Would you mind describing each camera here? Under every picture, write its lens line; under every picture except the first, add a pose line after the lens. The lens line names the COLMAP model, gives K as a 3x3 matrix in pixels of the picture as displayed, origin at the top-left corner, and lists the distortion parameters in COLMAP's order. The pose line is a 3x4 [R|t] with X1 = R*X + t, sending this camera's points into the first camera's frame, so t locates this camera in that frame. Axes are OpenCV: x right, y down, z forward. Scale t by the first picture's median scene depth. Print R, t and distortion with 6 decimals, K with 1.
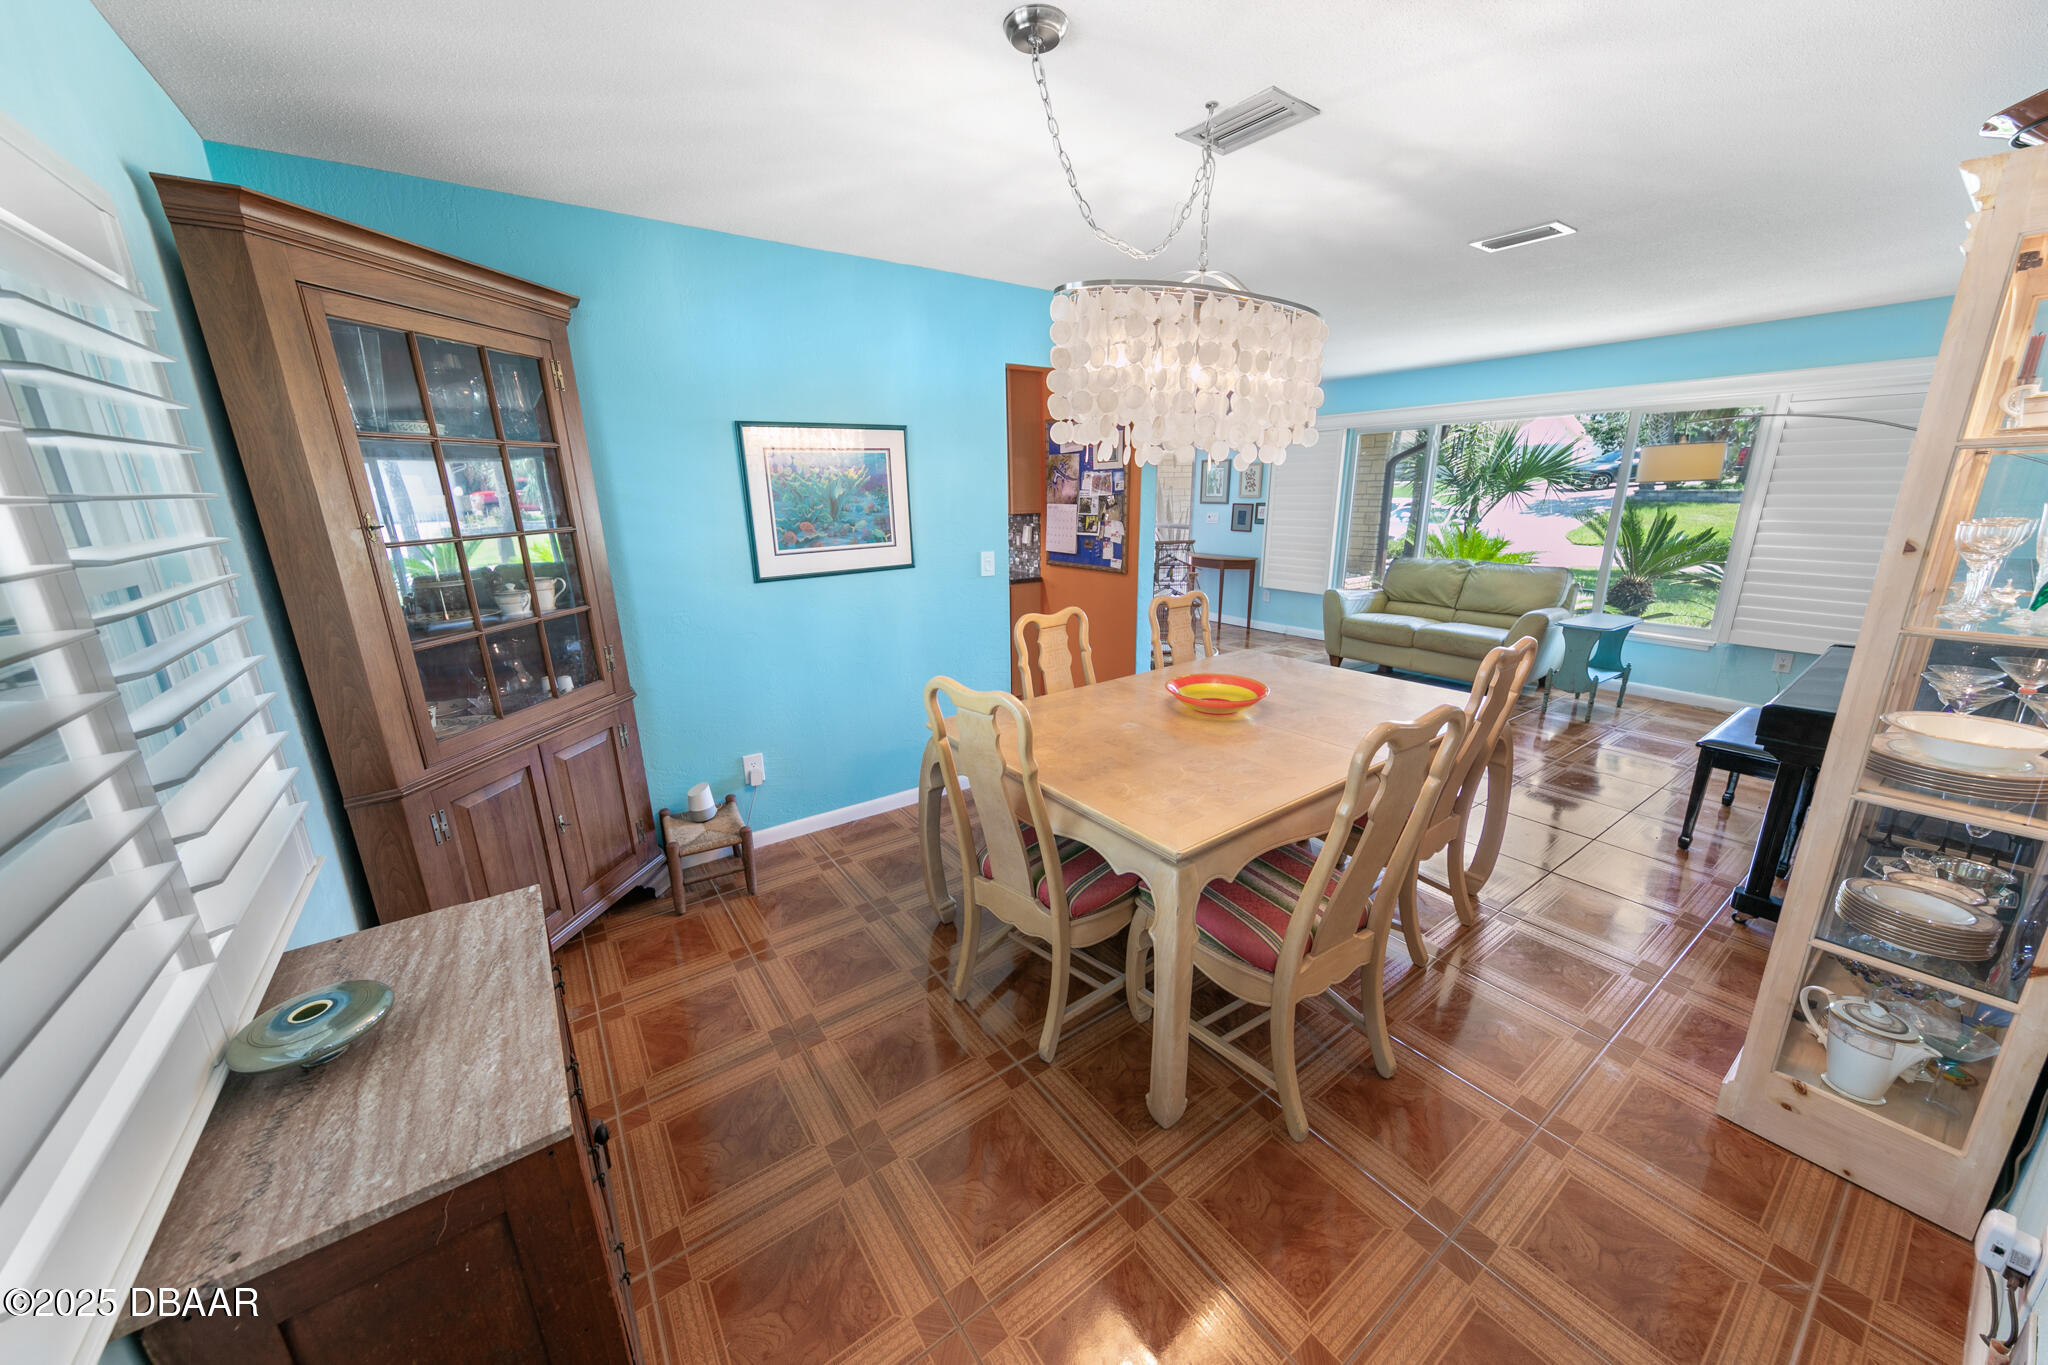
lens RADIAL K [[730.1, 0, 1019.1], [0, 730.1, 671.3], [0, 0, 1]] dist [0.002956, 0.000635]
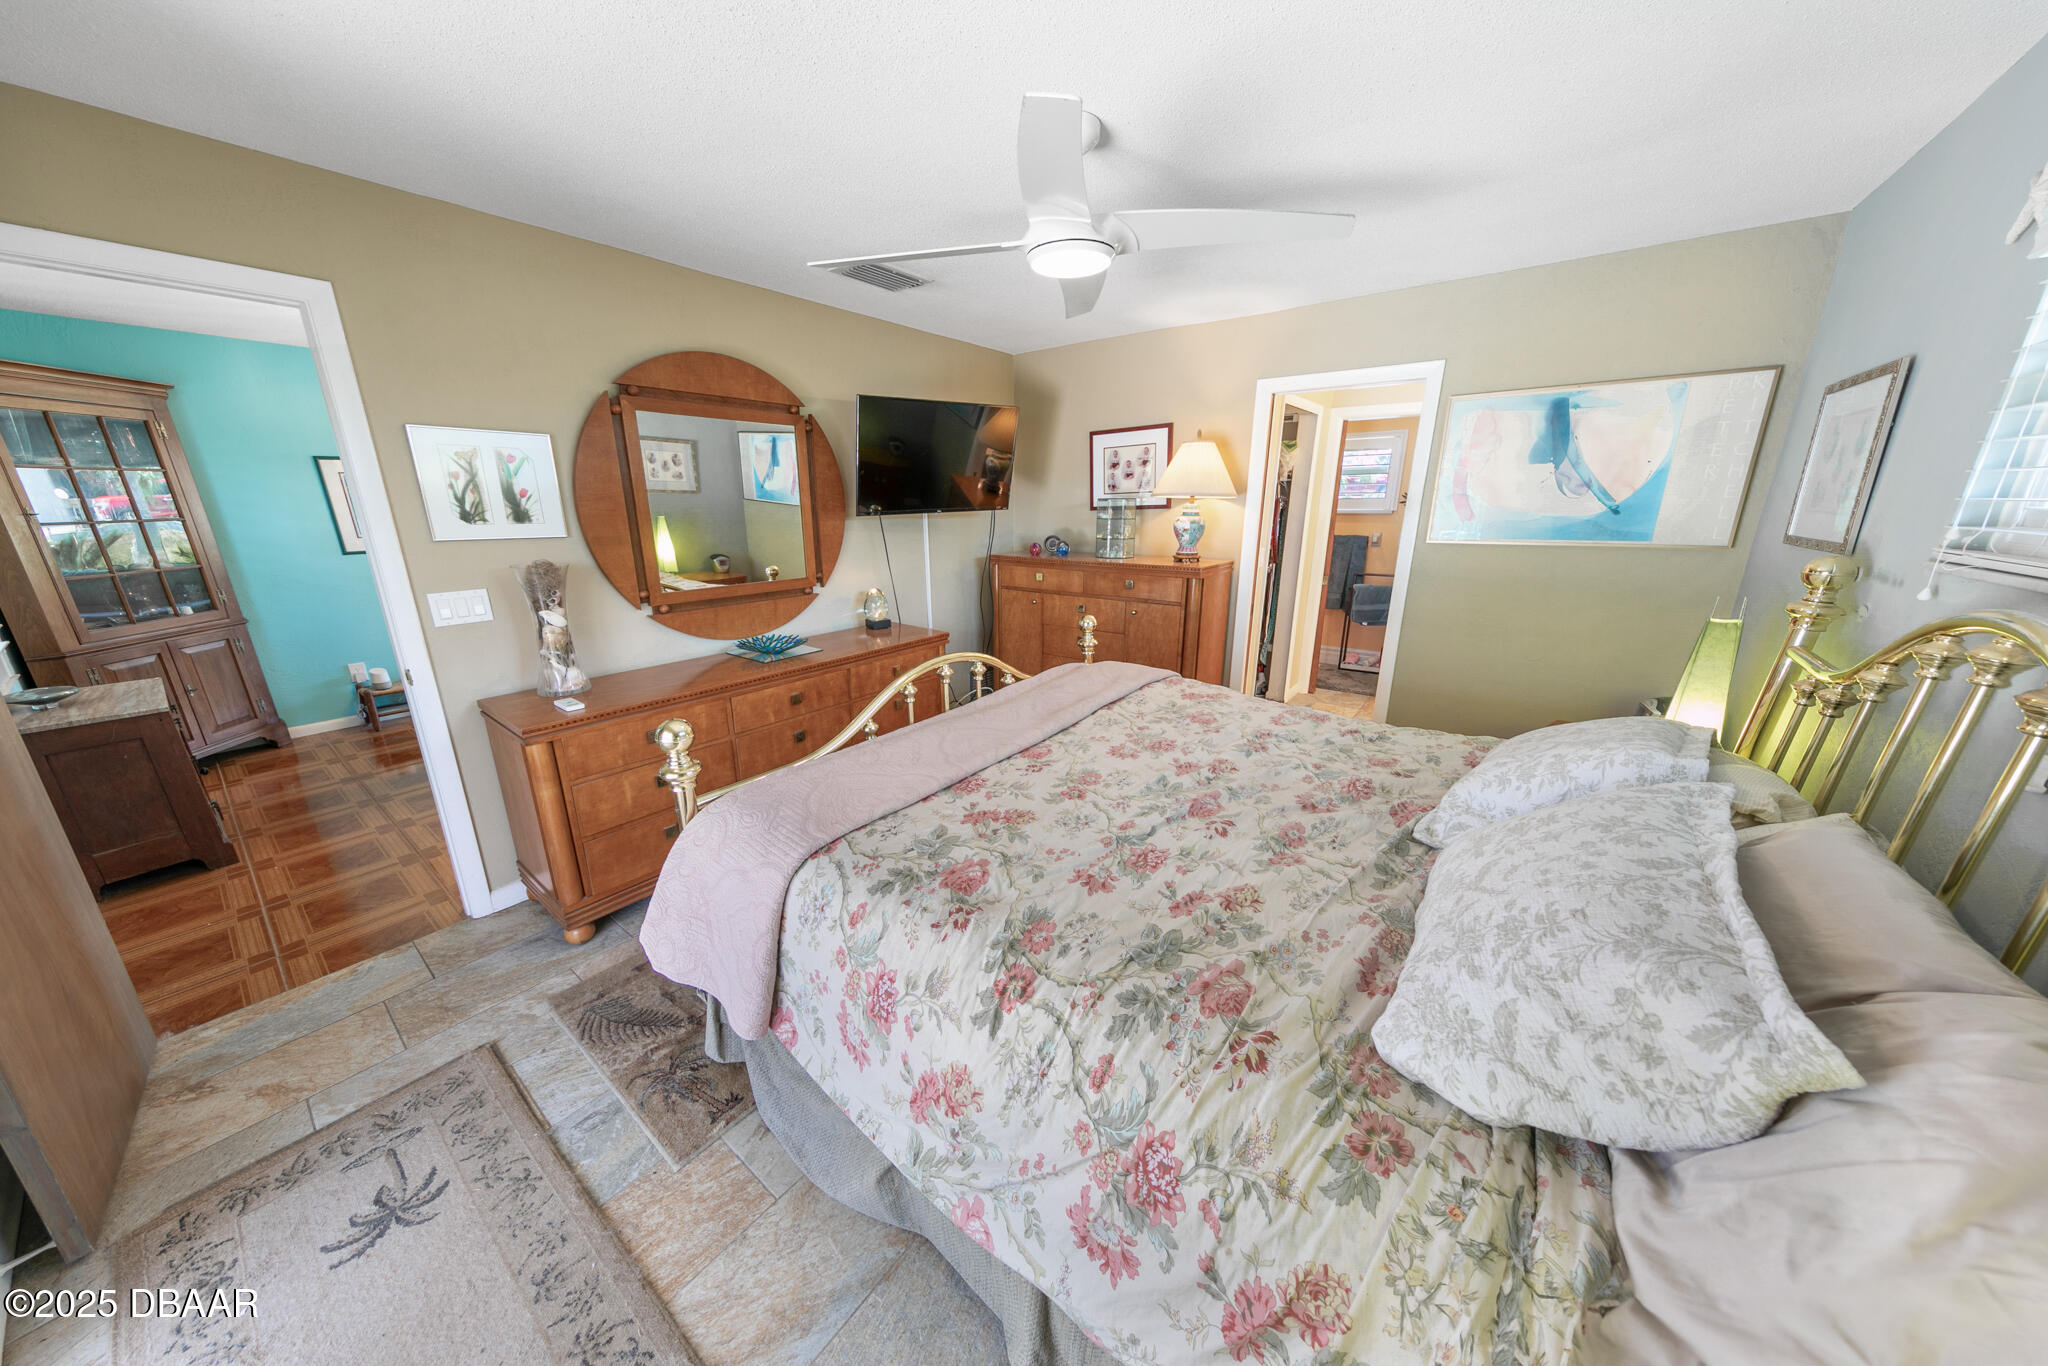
lens RADIAL K [[645.9, 0, 1019.1], [0, 645.9, 673.7], [0, 0, 1]] dist [0.006573, -0.000650]
pose [[0.952192, -0.067280, 0.298000, 1.116472], [0.063043, 0.997727, 0.023820, 0.364540], [-0.298925, -0.003894, 0.954269, -1.506116]]
